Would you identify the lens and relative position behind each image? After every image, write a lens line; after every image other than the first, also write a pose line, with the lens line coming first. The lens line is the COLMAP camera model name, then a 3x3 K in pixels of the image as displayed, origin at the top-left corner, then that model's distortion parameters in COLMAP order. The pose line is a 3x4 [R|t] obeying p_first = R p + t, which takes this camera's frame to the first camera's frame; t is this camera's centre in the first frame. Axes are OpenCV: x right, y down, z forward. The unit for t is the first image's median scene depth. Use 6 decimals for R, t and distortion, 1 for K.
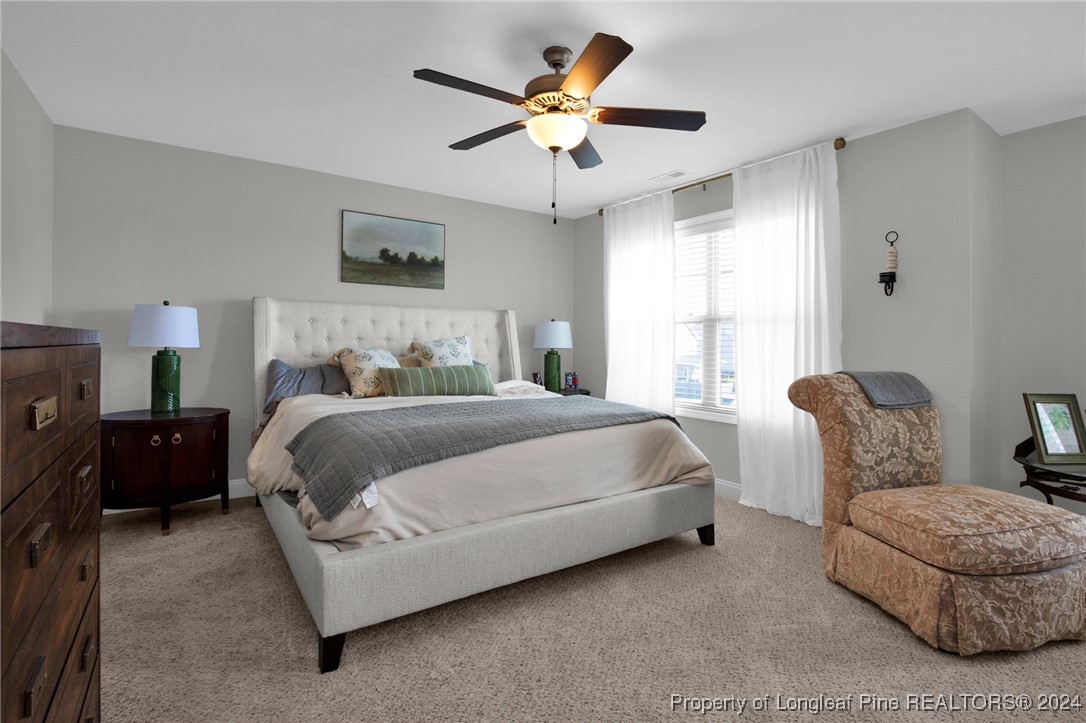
lens RADIAL K [[512.0, 0, 540.9], [0, 512.0, 357.9], [0, 0, 1]] dist [-0.036658, -0.000153]
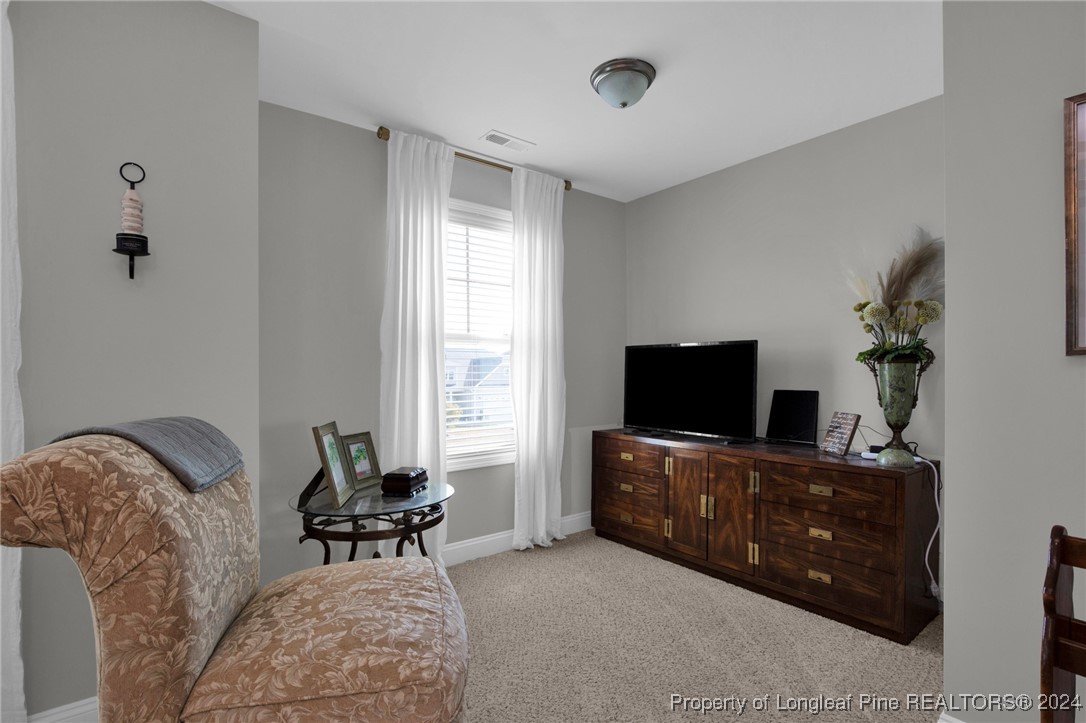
lens RADIAL K [[517.2, 0, 541.8], [0, 517.2, 365.3], [0, 0, 1]] dist [-0.001779, -0.000279]
pose [[-0.053272, -0.008009, 0.998548, 0.124914], [0.032104, 0.999437, 0.009729, -0.024392], [-0.998064, 0.032576, -0.052985, 0.674712]]
